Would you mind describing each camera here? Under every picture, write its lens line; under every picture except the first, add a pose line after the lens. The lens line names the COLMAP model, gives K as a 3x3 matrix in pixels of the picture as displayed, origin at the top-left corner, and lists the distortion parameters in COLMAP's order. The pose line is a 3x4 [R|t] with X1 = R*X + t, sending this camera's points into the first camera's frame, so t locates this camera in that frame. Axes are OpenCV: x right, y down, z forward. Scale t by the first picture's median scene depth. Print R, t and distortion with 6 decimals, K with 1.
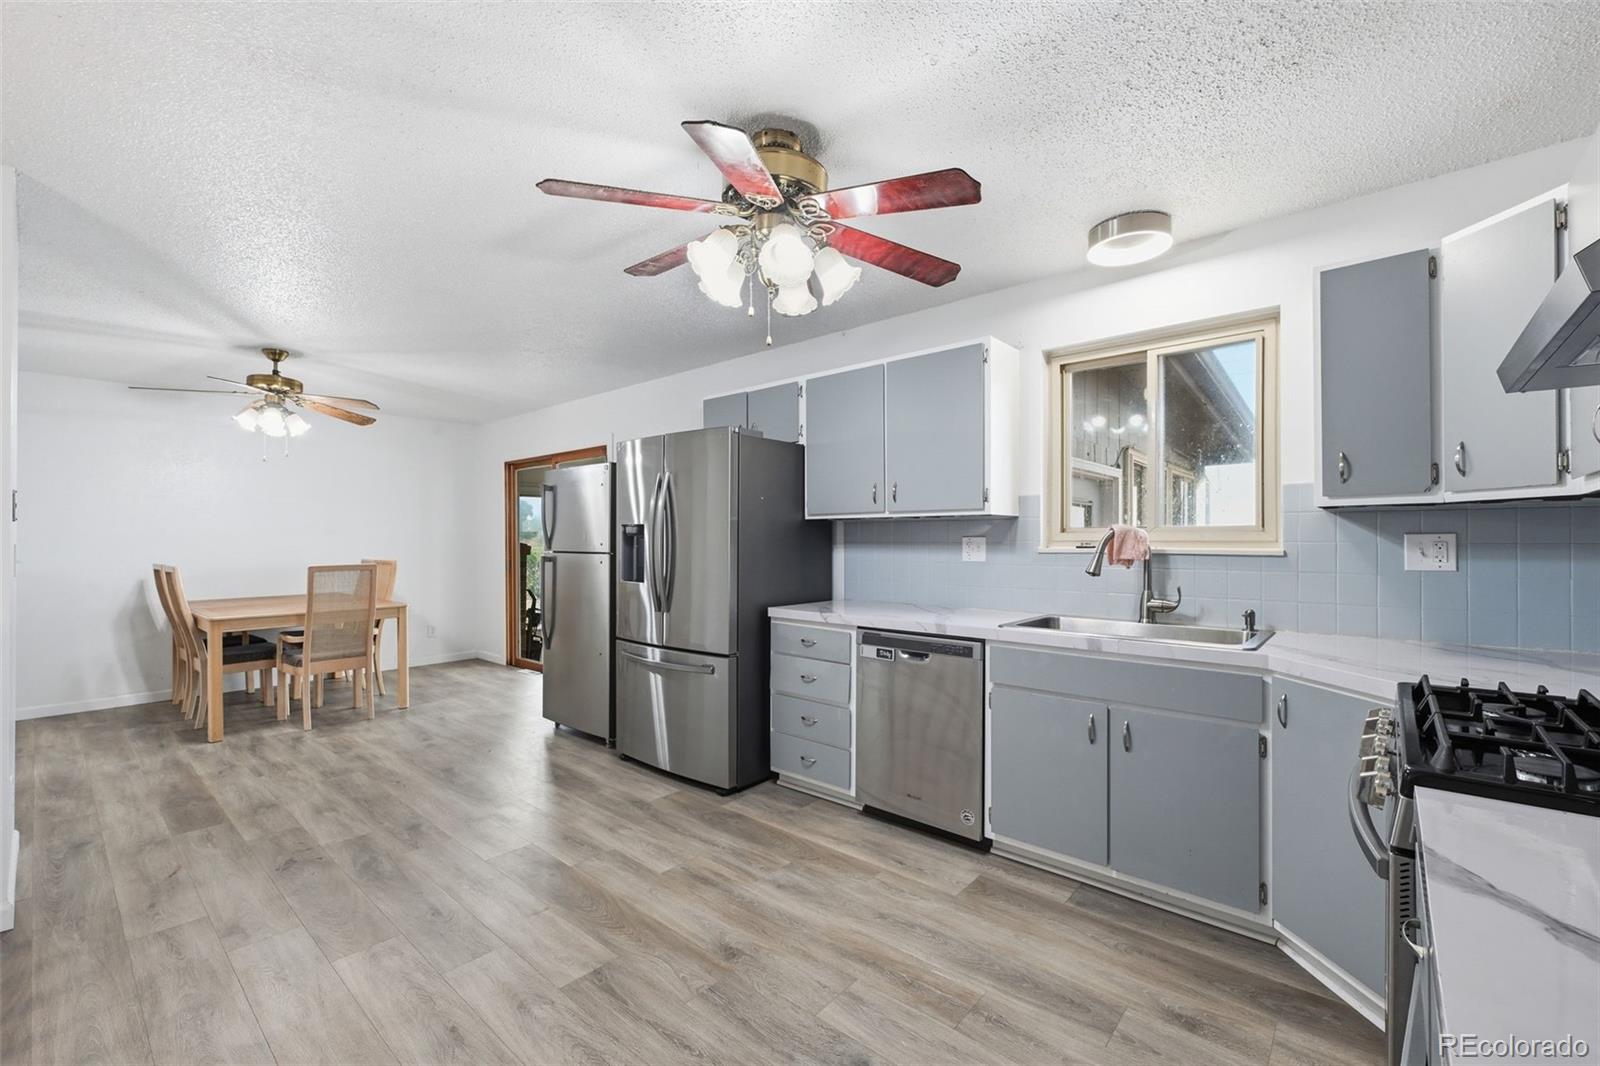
lens RADIAL K [[670.6, 0, 800.0], [0, 670.6, 533.0], [0, 0, 1]] dist [-0.000368, -0.000312]
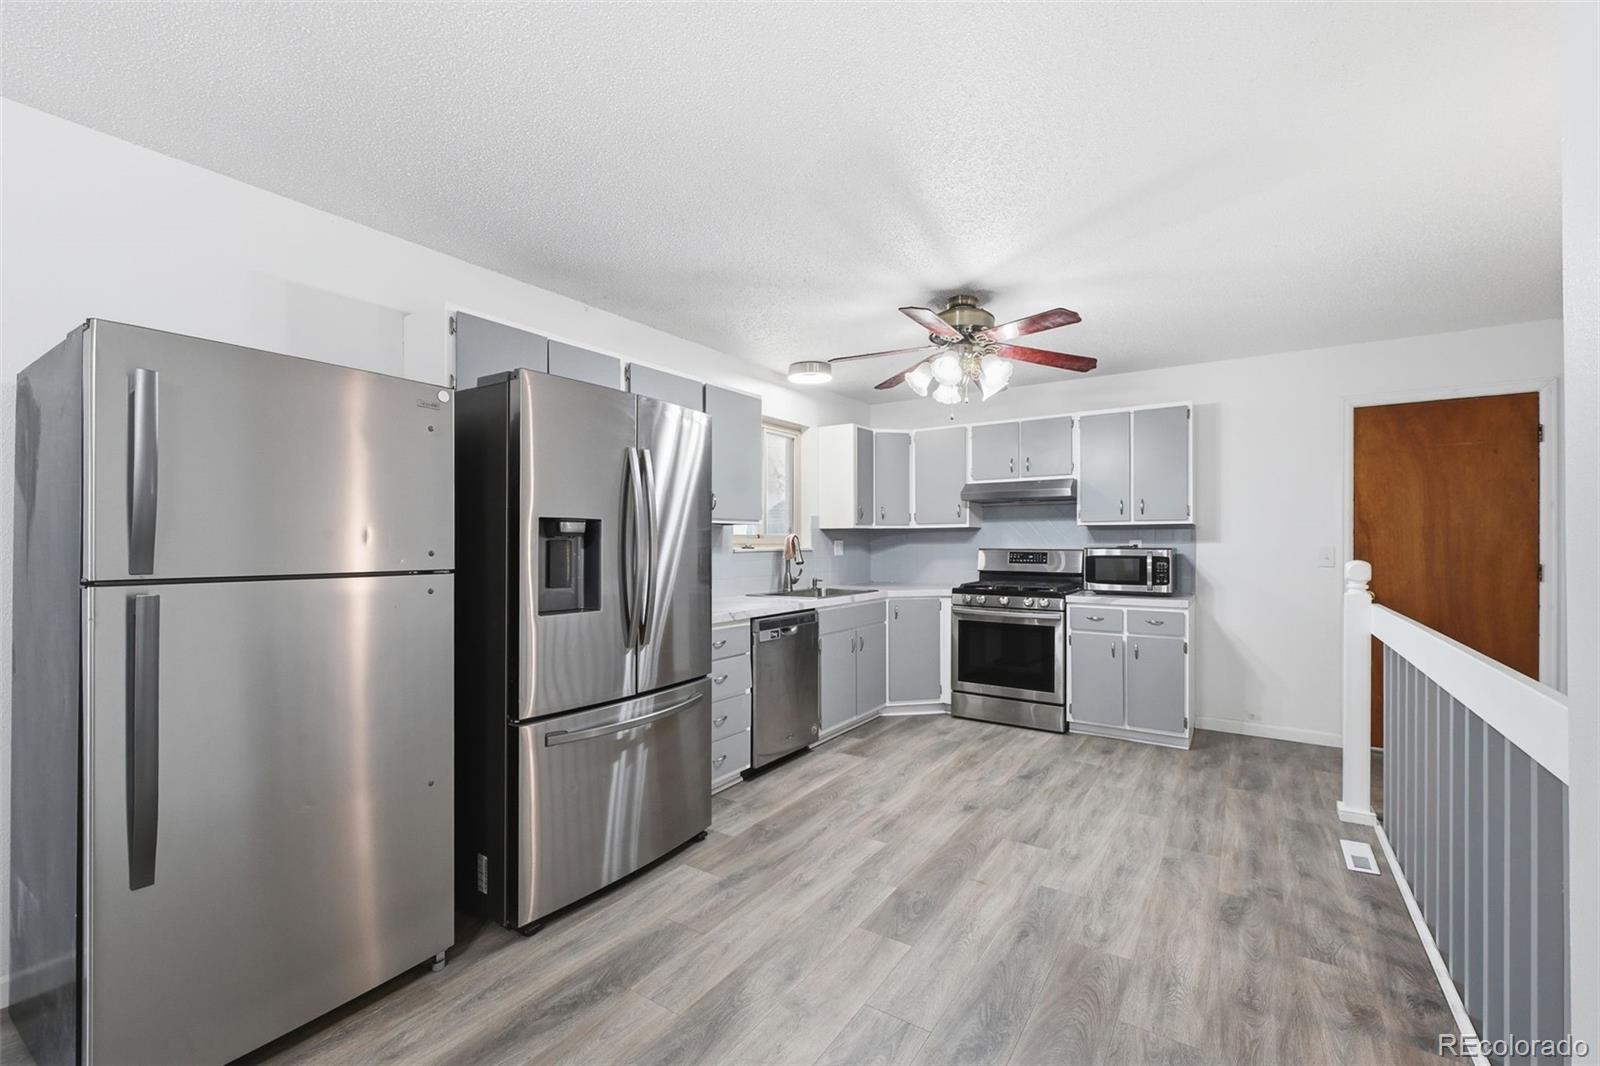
lens RADIAL K [[675.1, 0, 804.4], [0, 675.1, 536.7], [0, 0, 1]] dist [-0.000345, -0.000037]
pose [[-0.131798, 0.008595, 0.991239, -1.389931], [-0.006141, 0.999936, -0.009487, 0.012397], [-0.991258, -0.007338, -0.131737, 1.372628]]
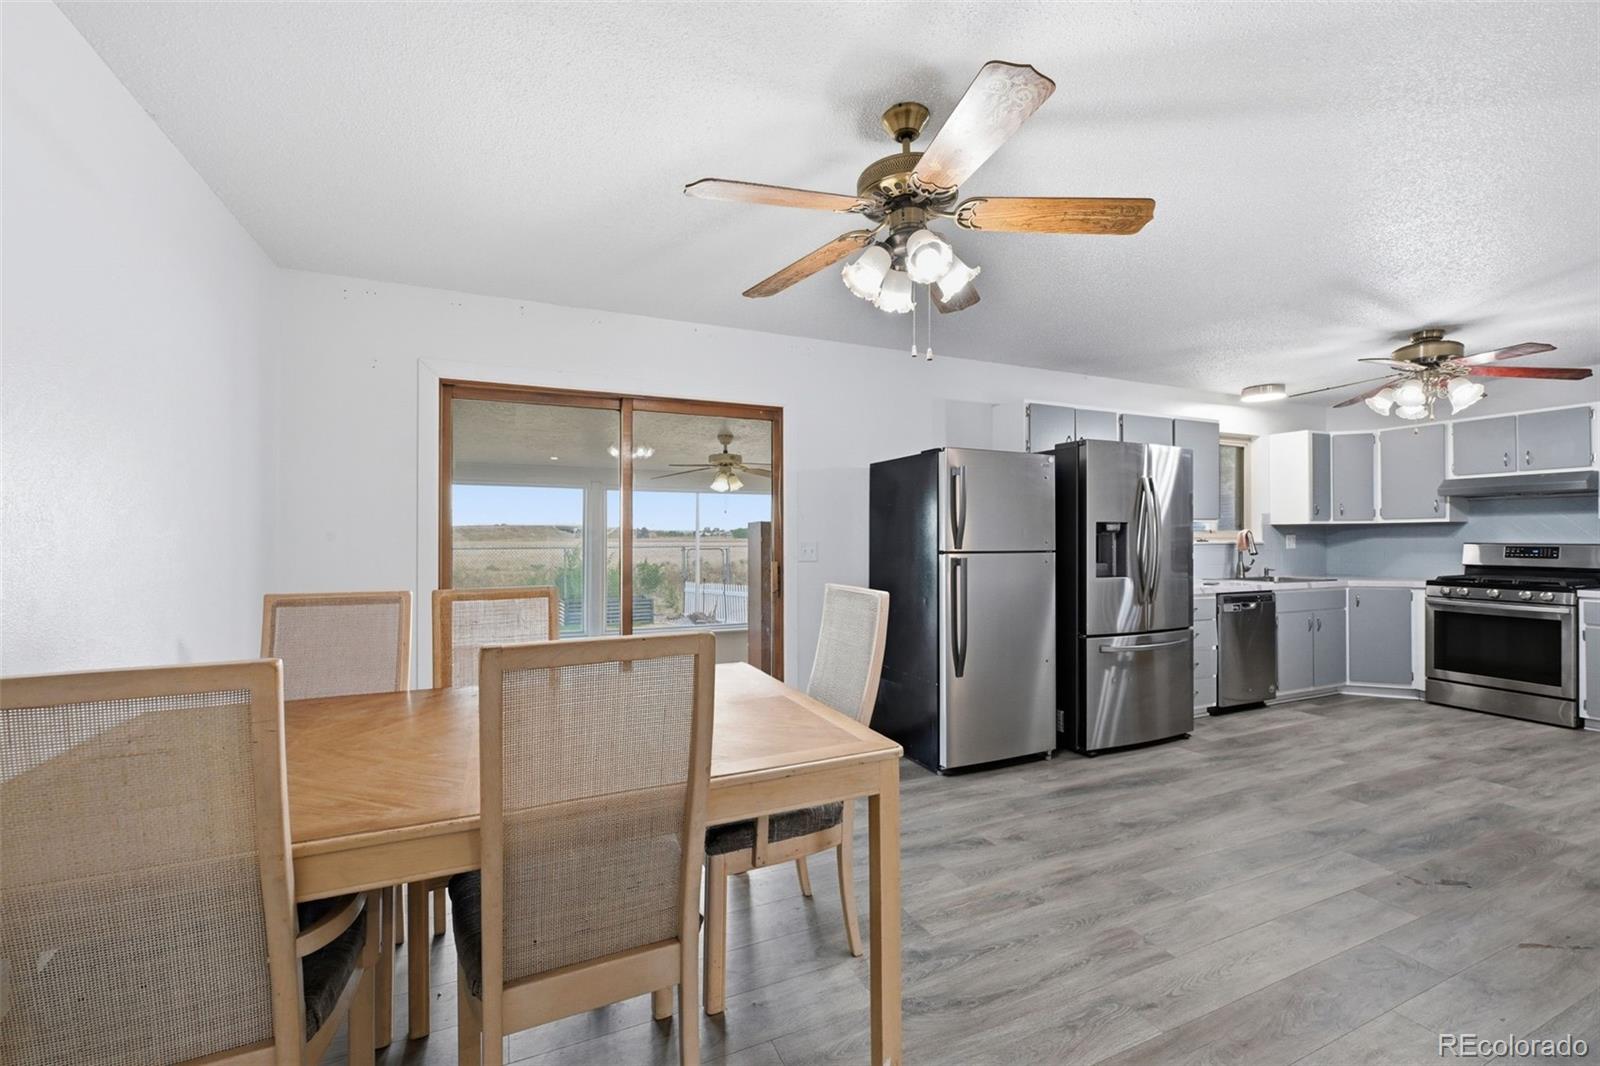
lens RADIAL K [[670.6, 0, 800.0], [0, 670.6, 533.0], [0, 0, 1]] dist [-0.000368, -0.000312]
pose [[0.416020, 0.005919, 0.909336, -2.194686], [-0.005802, 0.999976, -0.003855, 0.016172], [-0.909337, -0.003672, 0.416044, 1.585689]]
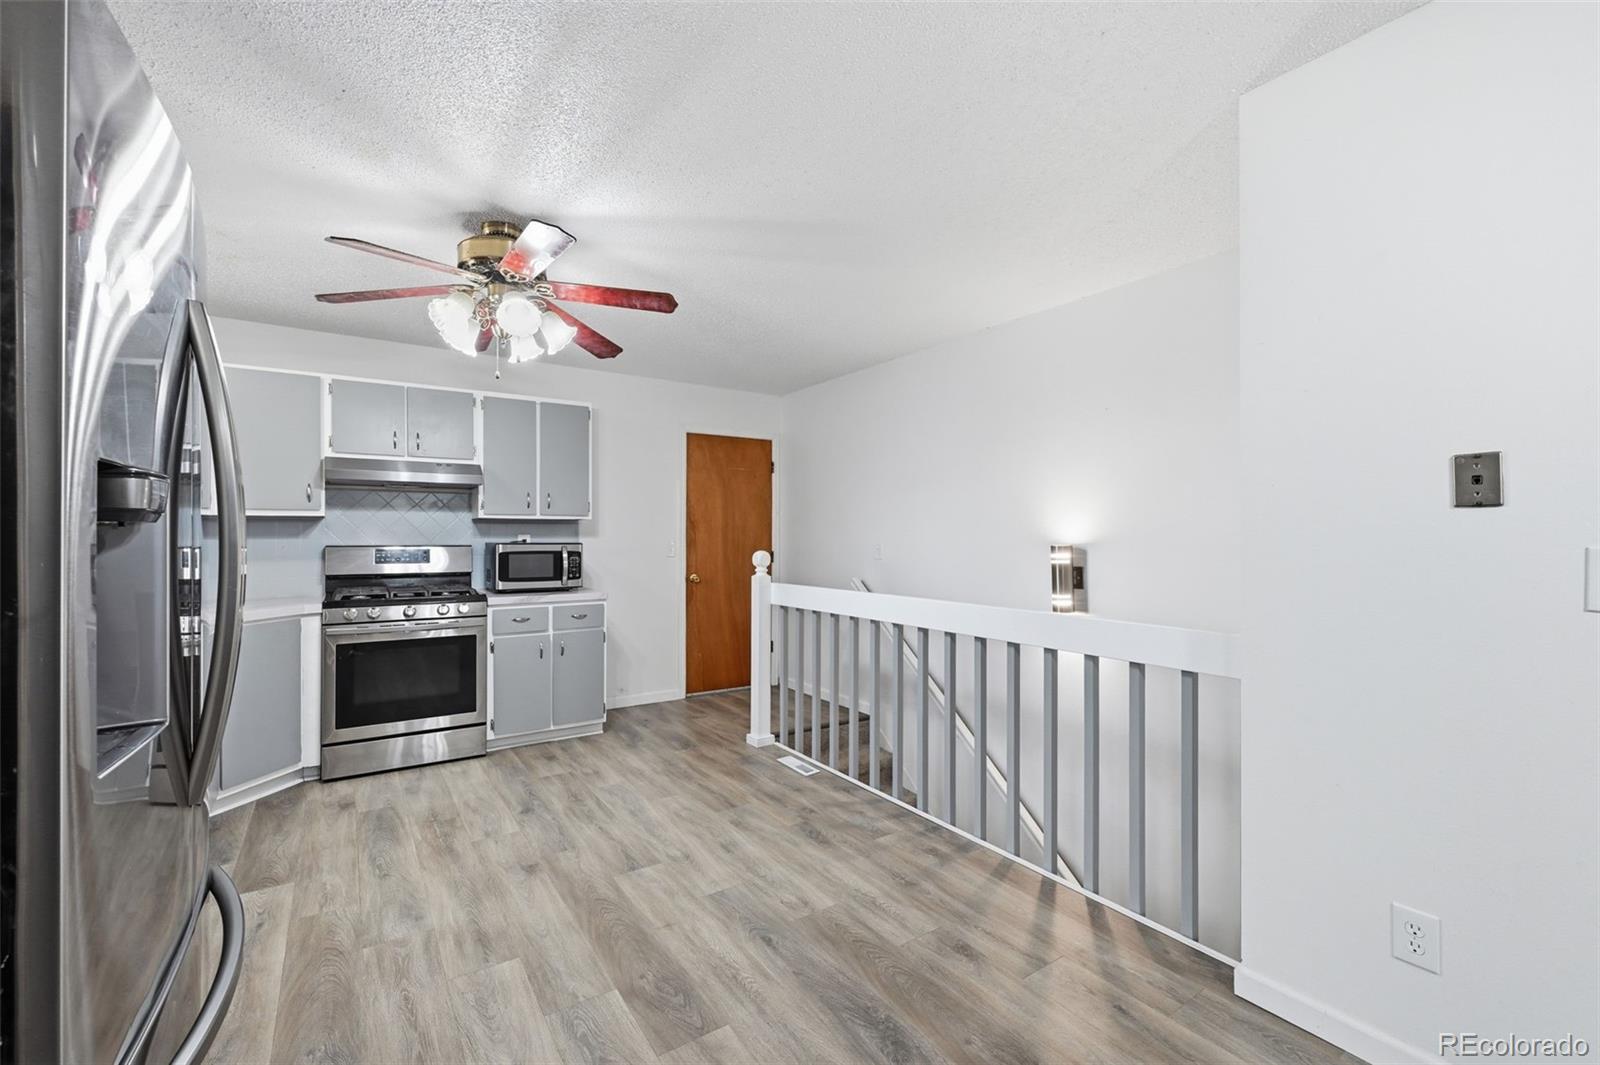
lens RADIAL K [[675.1, 0, 804.4], [0, 675.1, 536.2], [0, 0, 1]] dist [-0.000345, -0.000037]
pose [[-0.968294, -0.000241, 0.249813, -0.788188], [-0.001807, 0.999980, -0.006041, 0.011296], [-0.249807, -0.006301, -0.968275, 1.810017]]
